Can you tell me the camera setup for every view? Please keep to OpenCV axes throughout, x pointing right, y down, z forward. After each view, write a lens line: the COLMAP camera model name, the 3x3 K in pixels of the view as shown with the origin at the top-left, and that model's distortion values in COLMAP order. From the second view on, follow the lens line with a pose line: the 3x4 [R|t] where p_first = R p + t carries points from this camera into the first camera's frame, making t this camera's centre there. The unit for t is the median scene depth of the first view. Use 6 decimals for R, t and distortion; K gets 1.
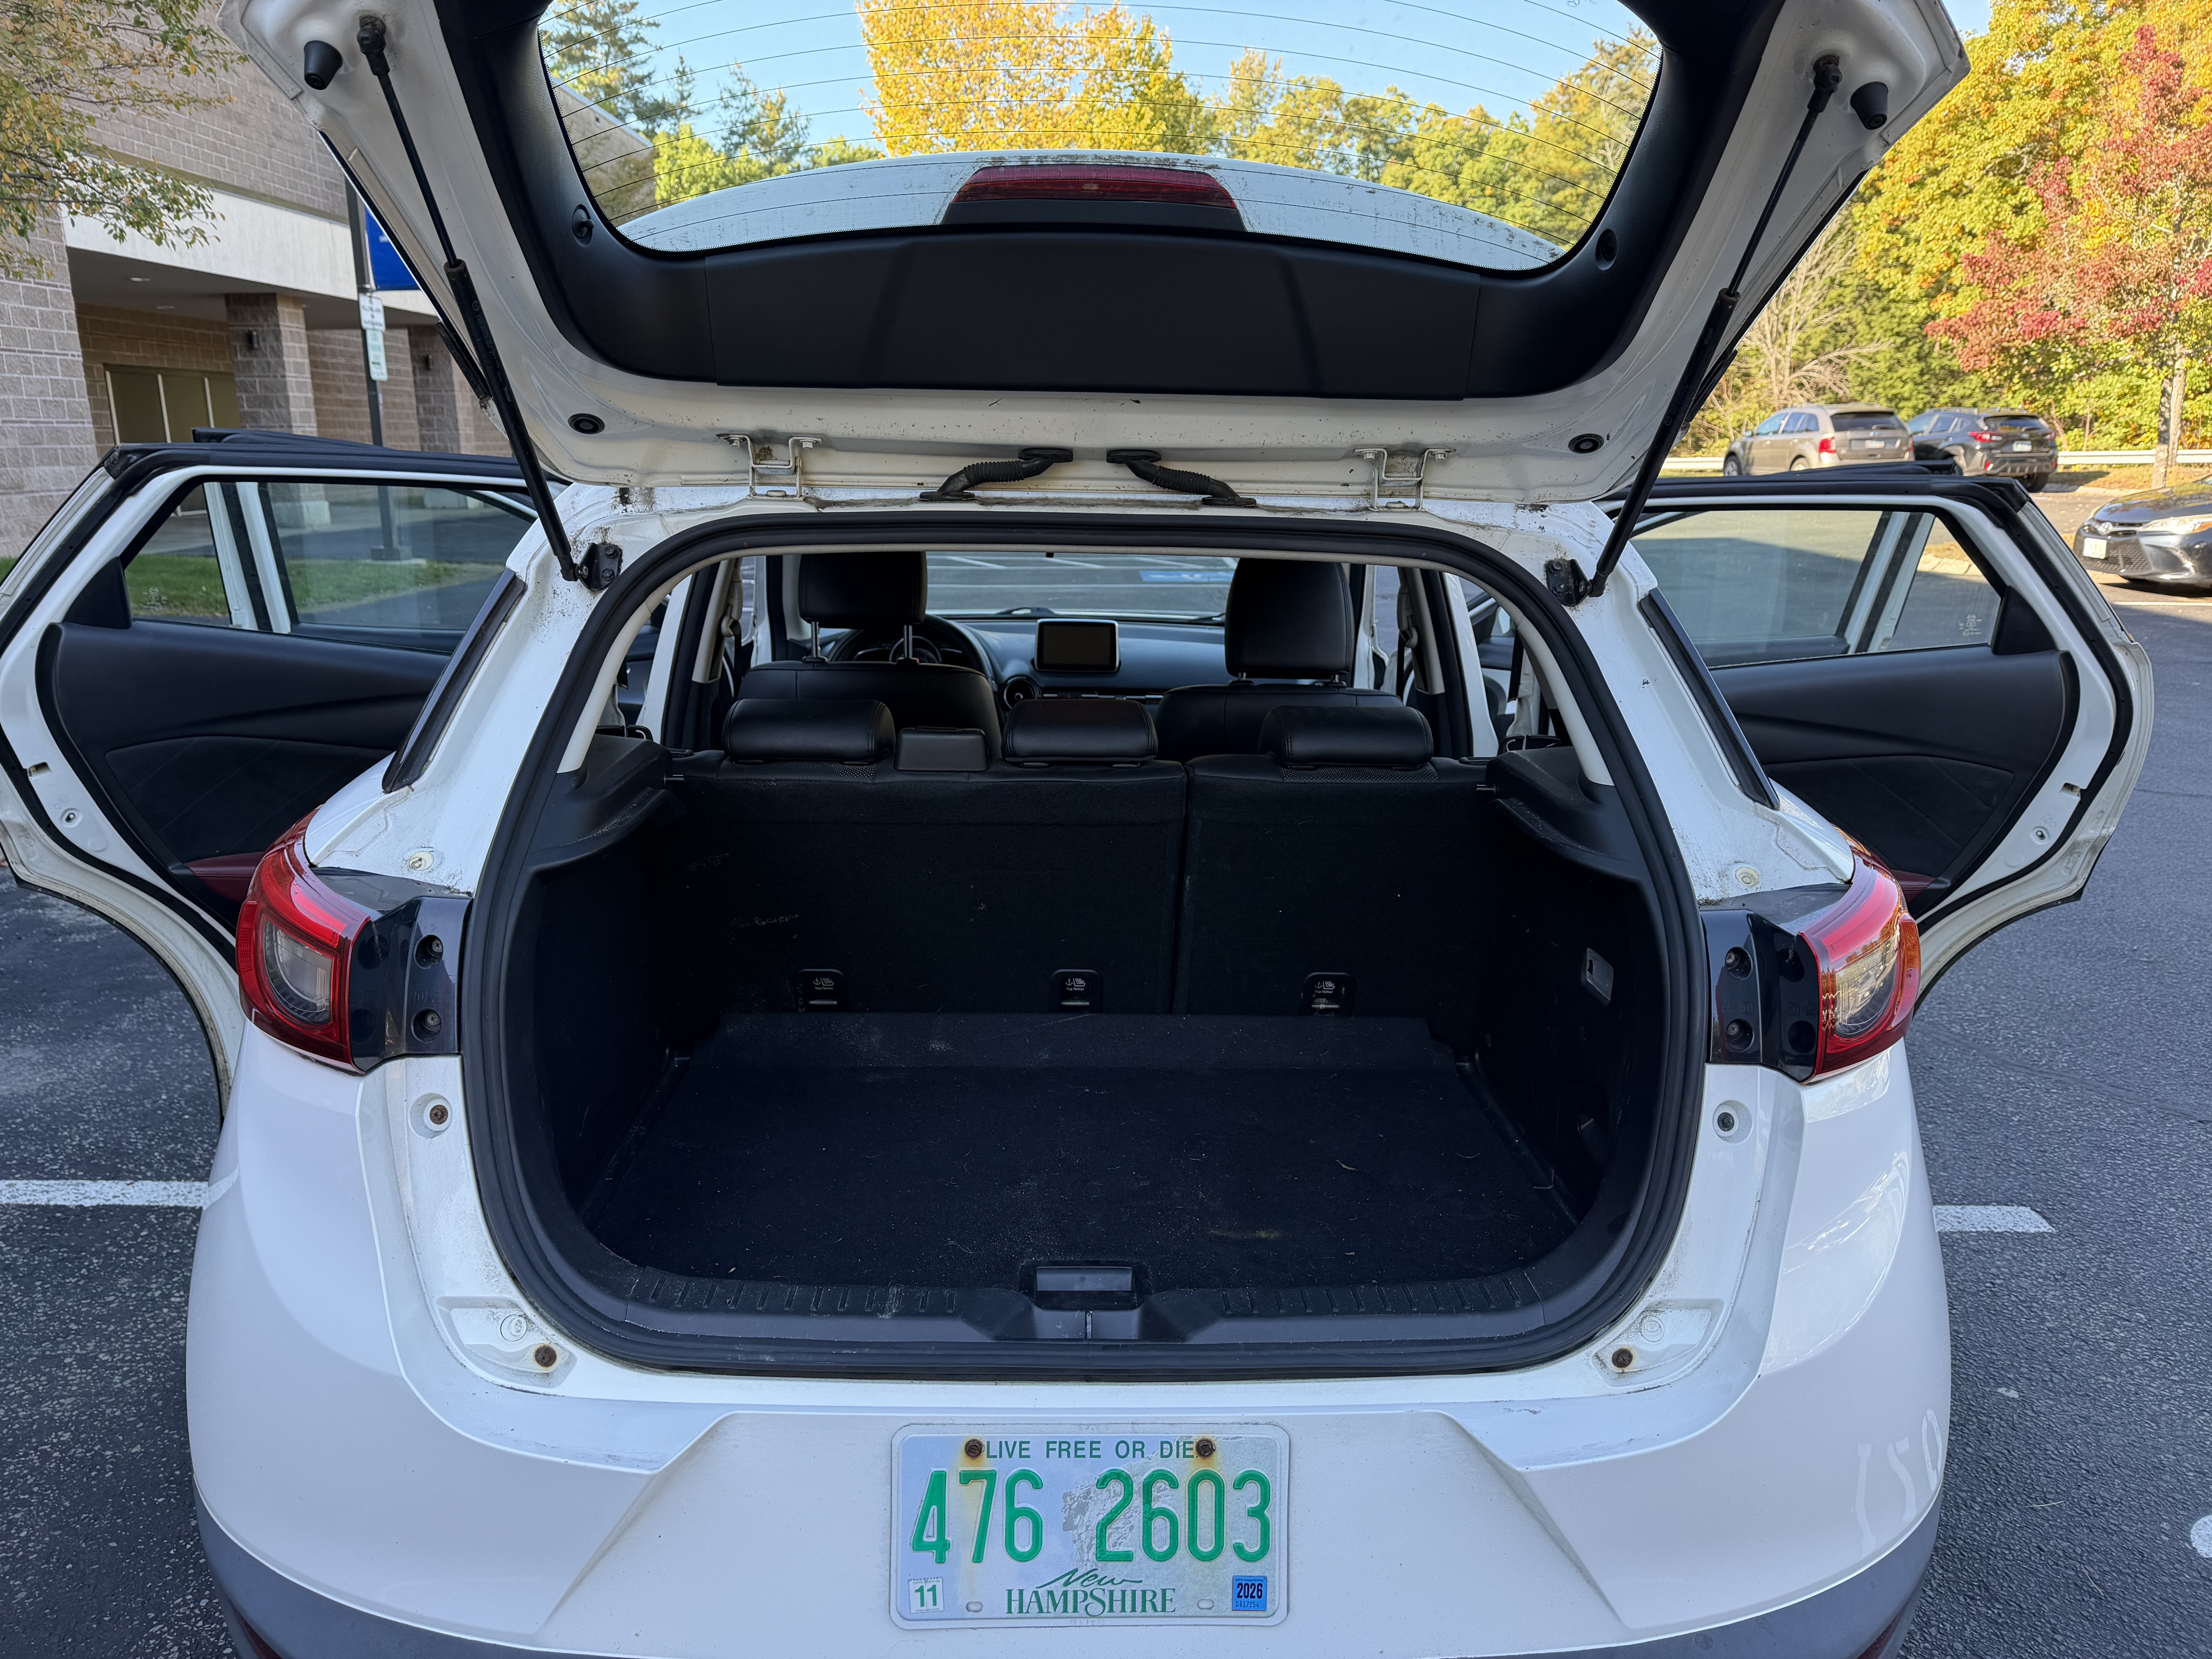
lens RADIAL K [[1562.7, 0, 1098.4], [0, 1562.7, 830.1], [0, 0, 1]] dist [-0.001025, -0.001436]
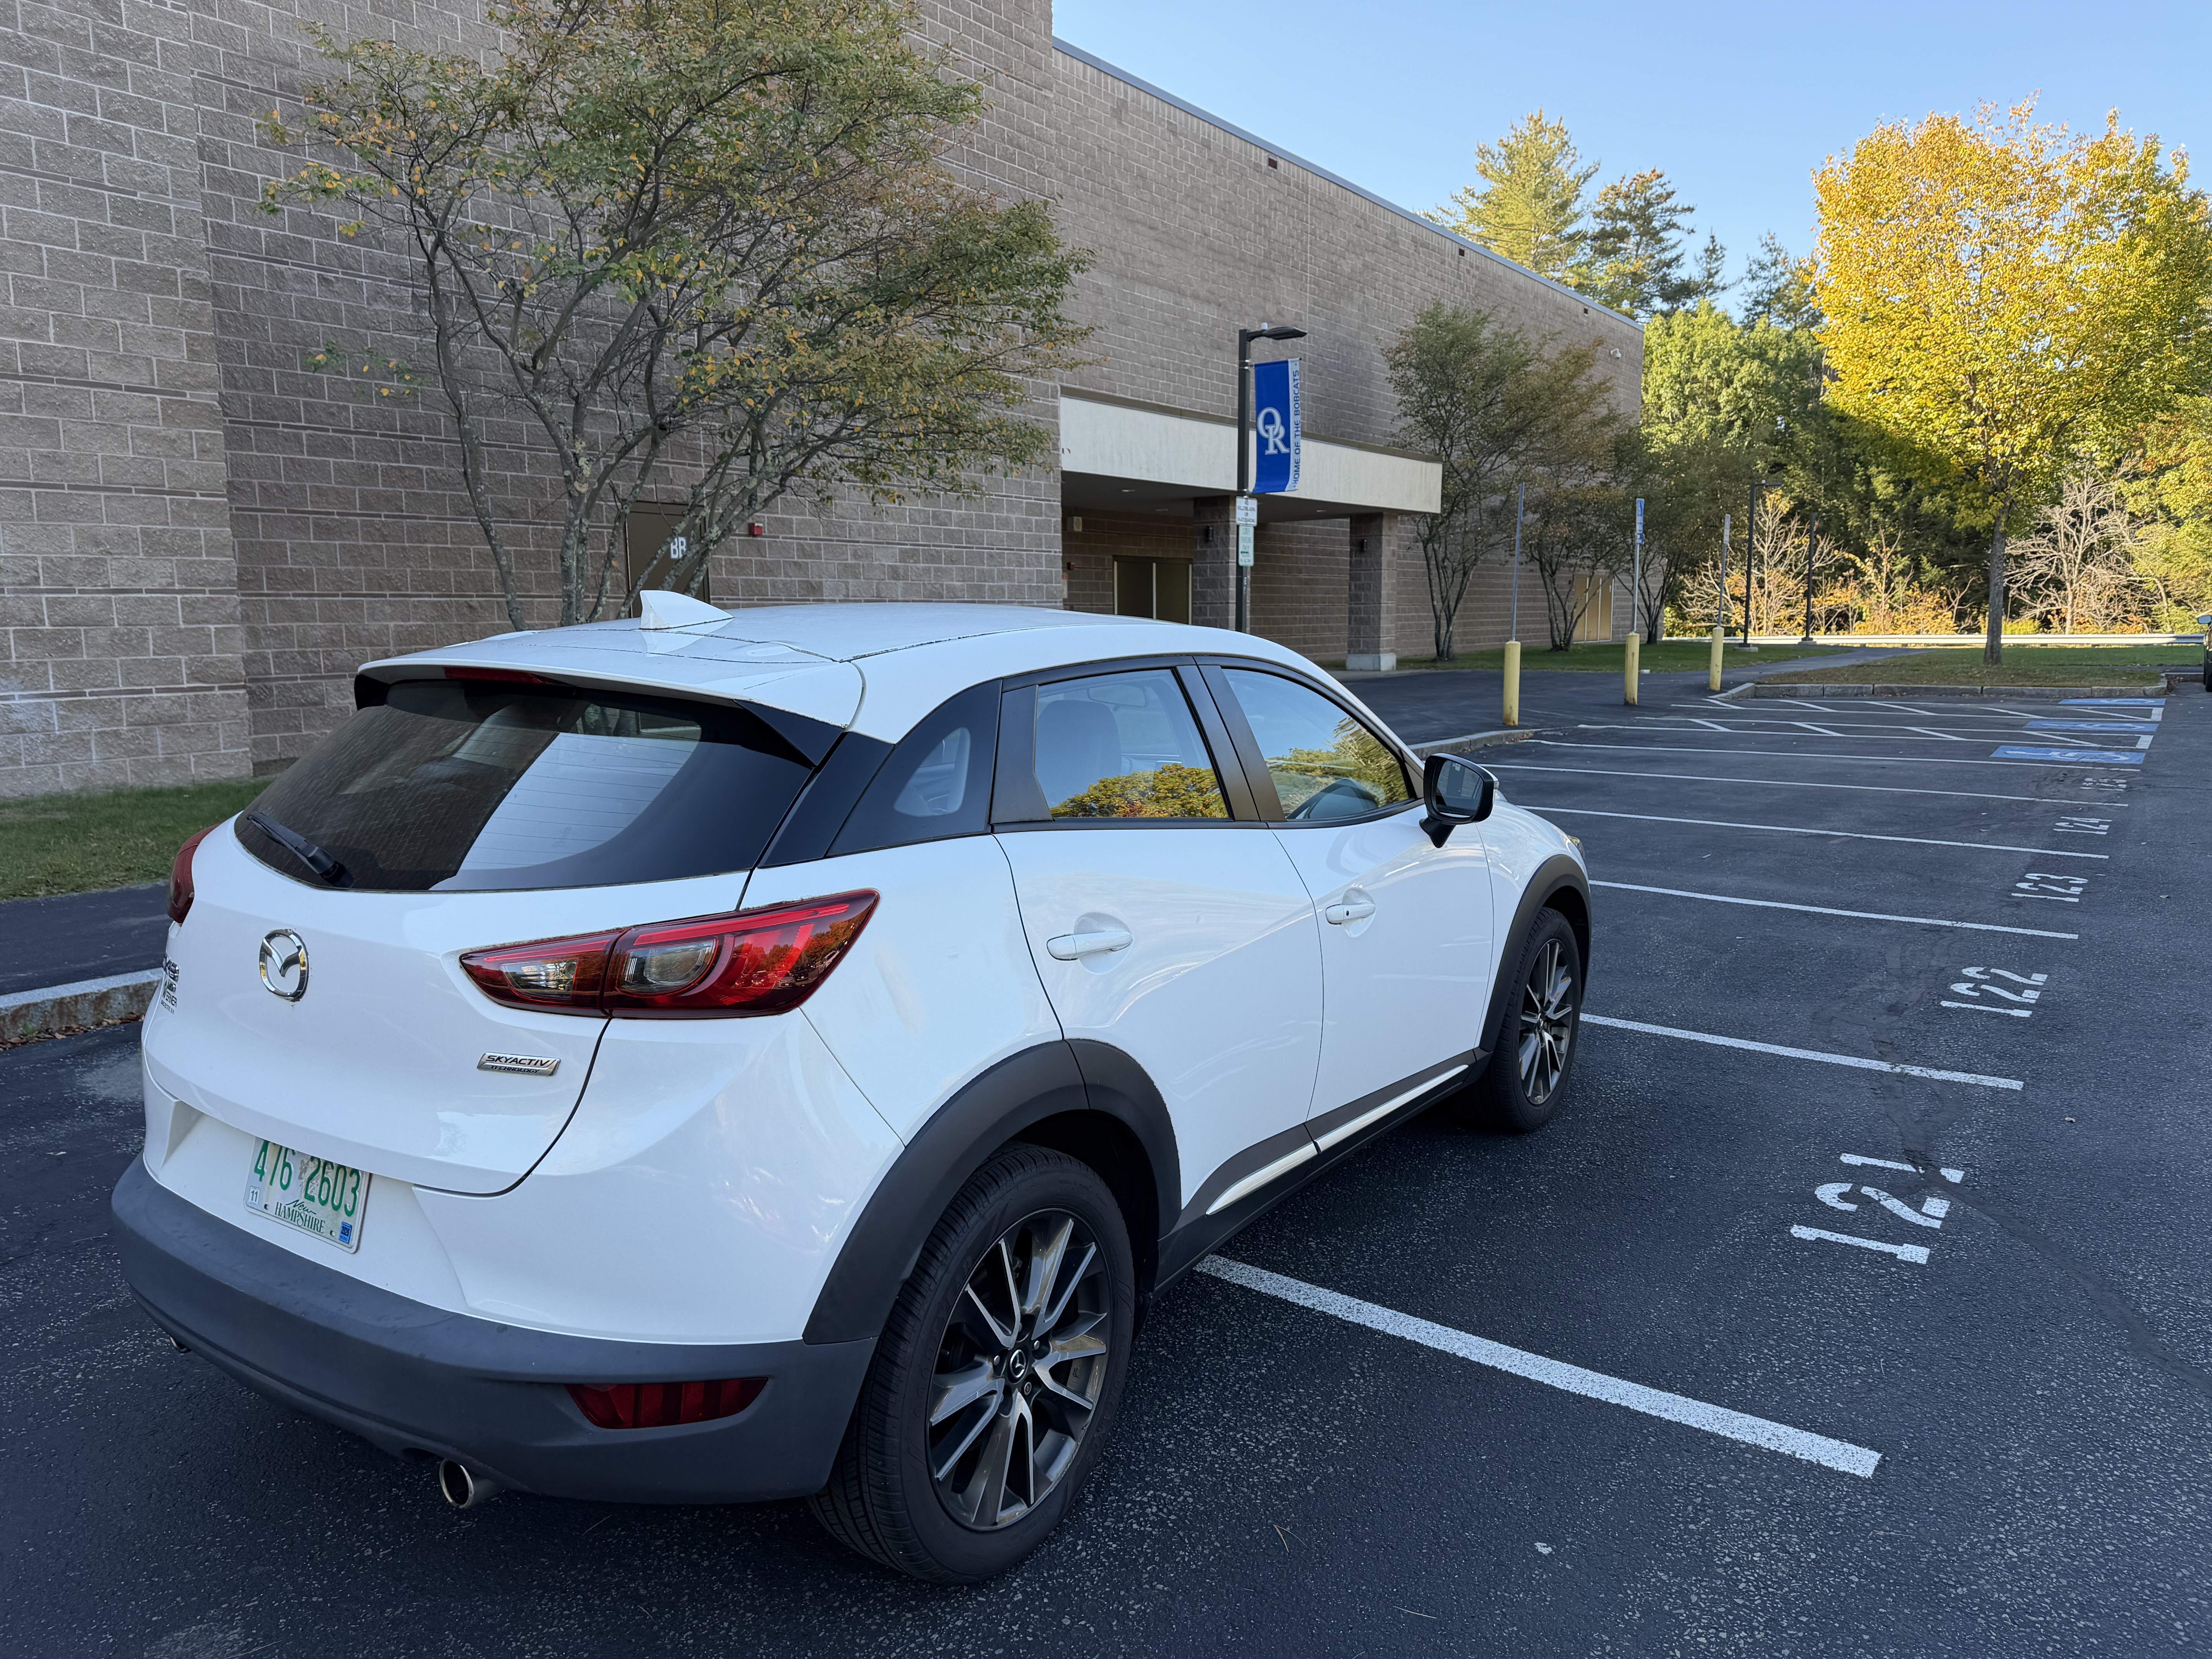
lens RADIAL K [[1543.8, 0, 1098.9], [0, 1543.8, 854.2], [0, 0, 1]] dist [0.030215, -0.043557]
pose [[0.814544, 0.083036, -0.574129, 0.038997], [-0.132978, 0.990075, -0.045468, -0.000120], [0.564655, 0.113383, 0.817502, -0.001741]]
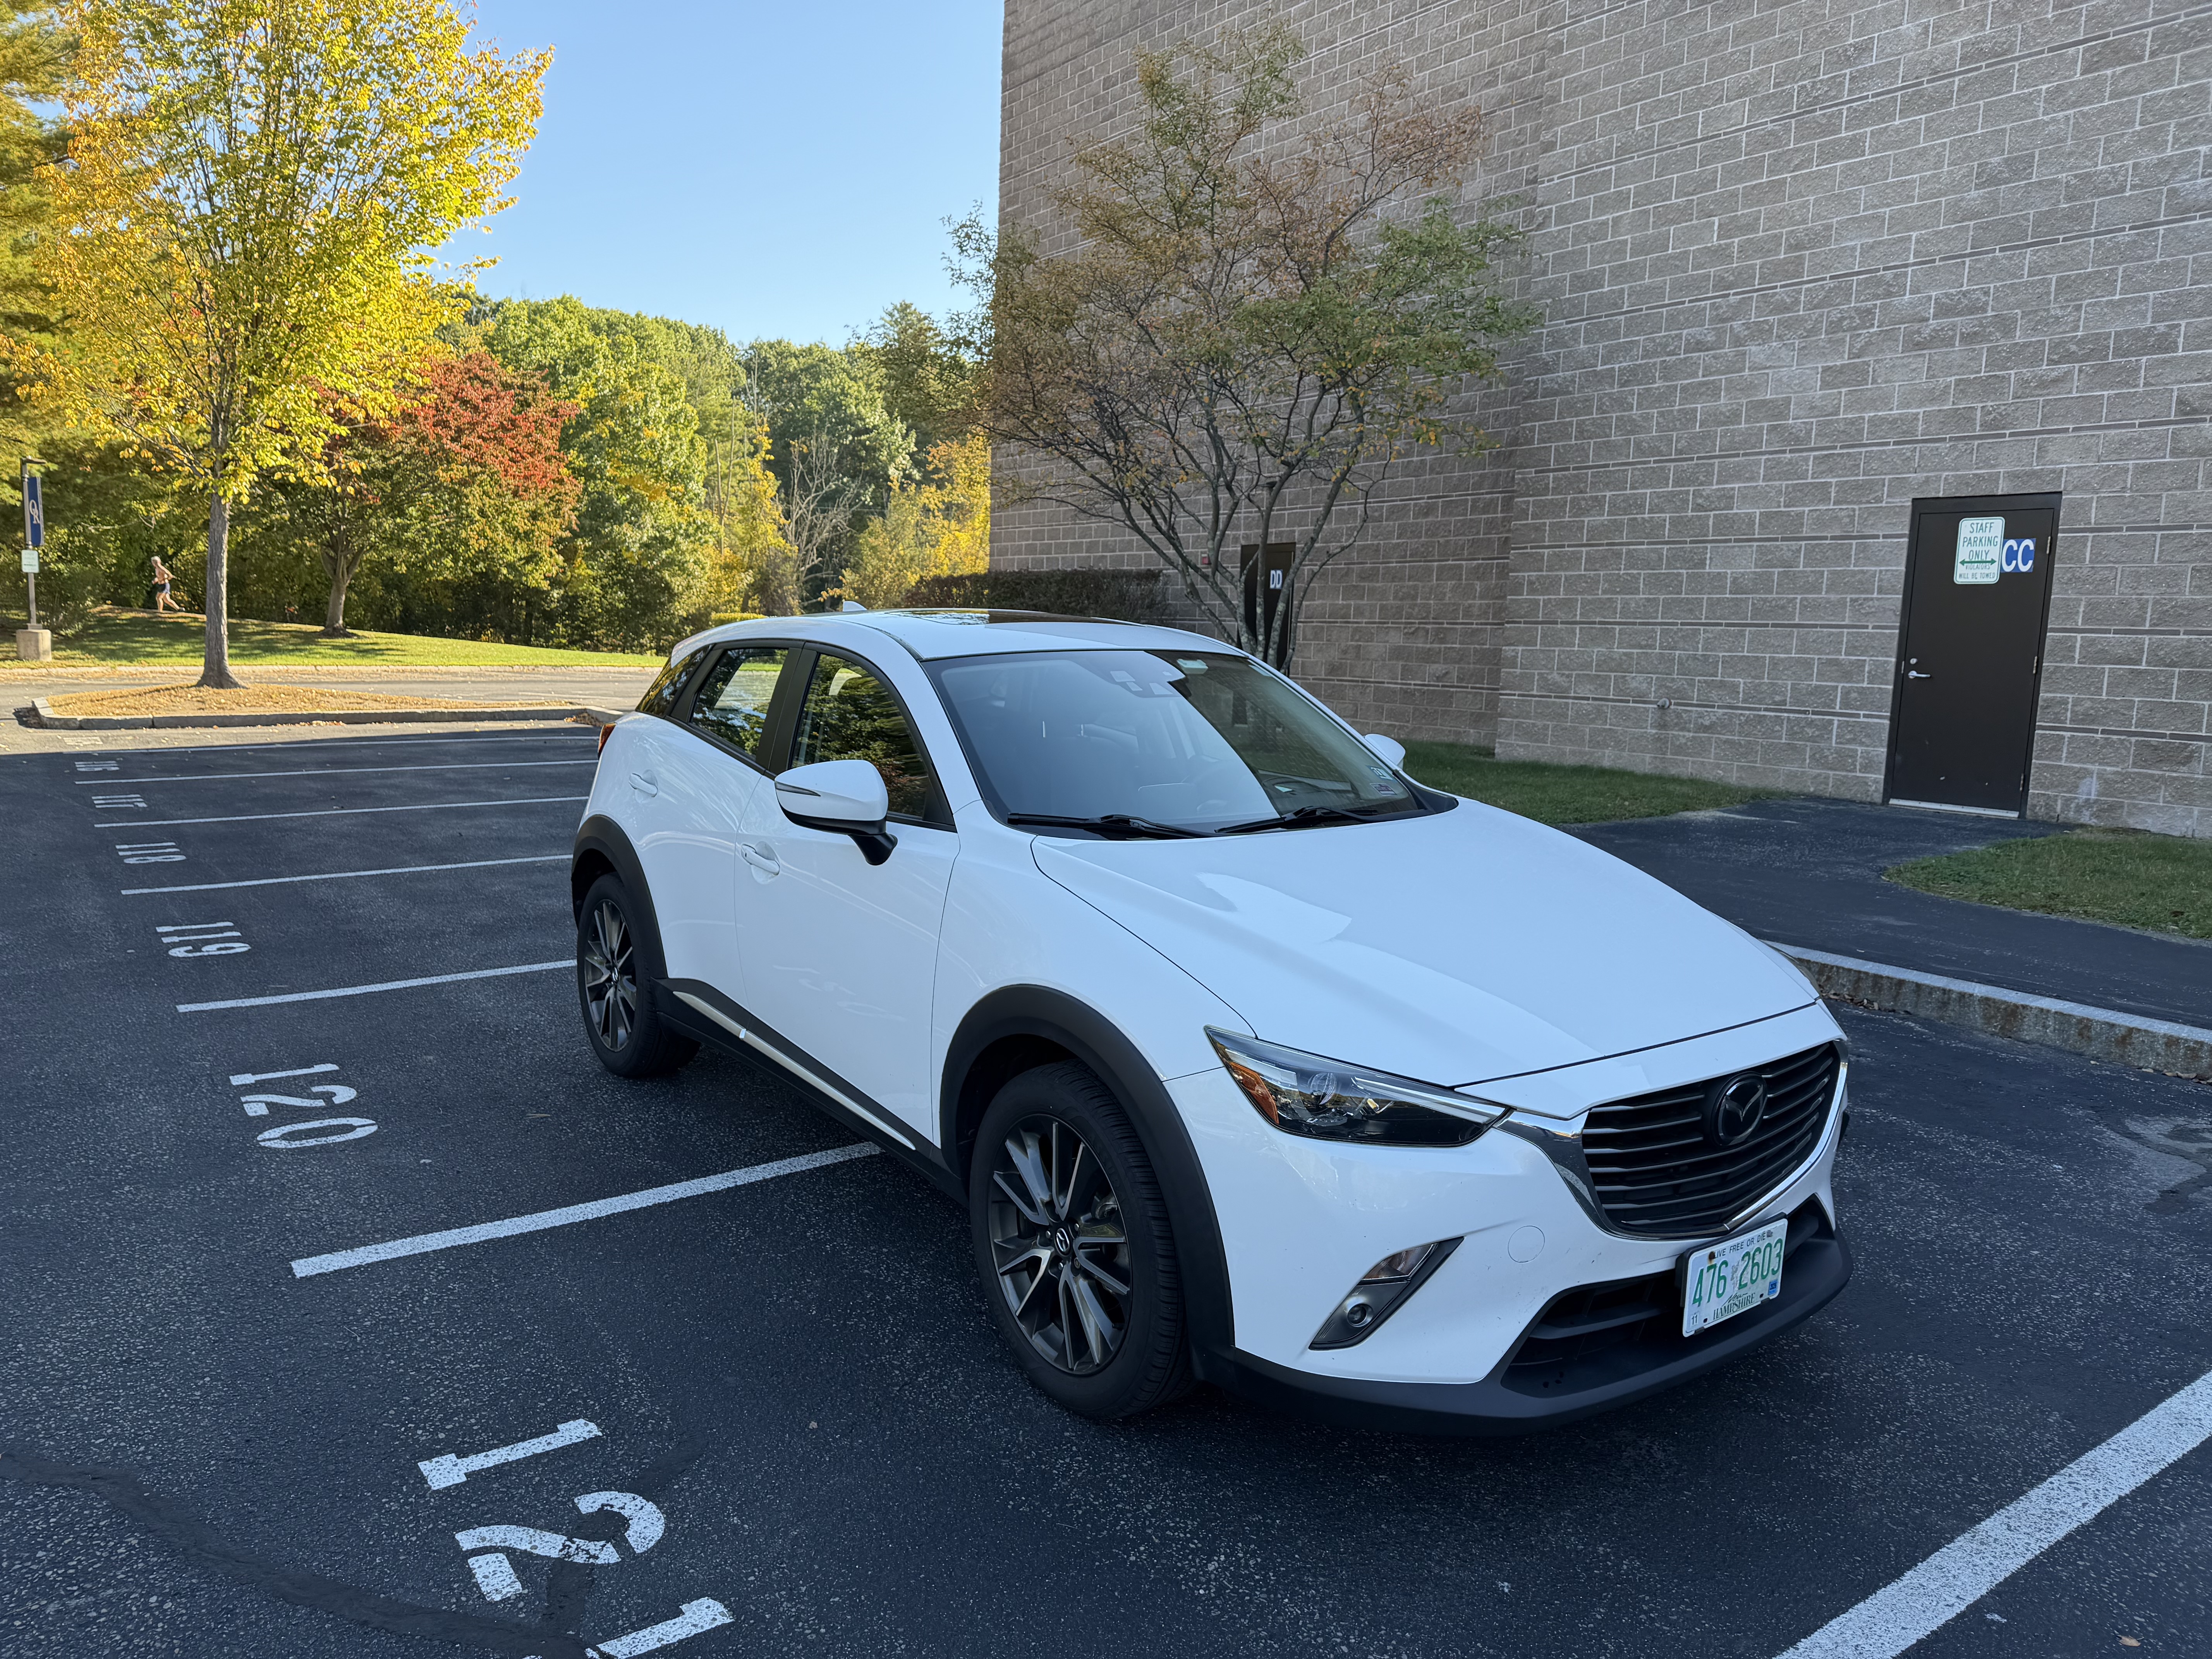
lens RADIAL K [[1539.1, 0, 1066.1], [0, 1539.1, 832.7], [0, 0, 1]] dist [0.040254, 0.001327]
pose [[-0.824836, 0.070814, -0.560920, 0.040760], [-0.151982, 0.927834, 0.340625, -0.029526], [0.544562, 0.366210, -0.754548, 0.114219]]
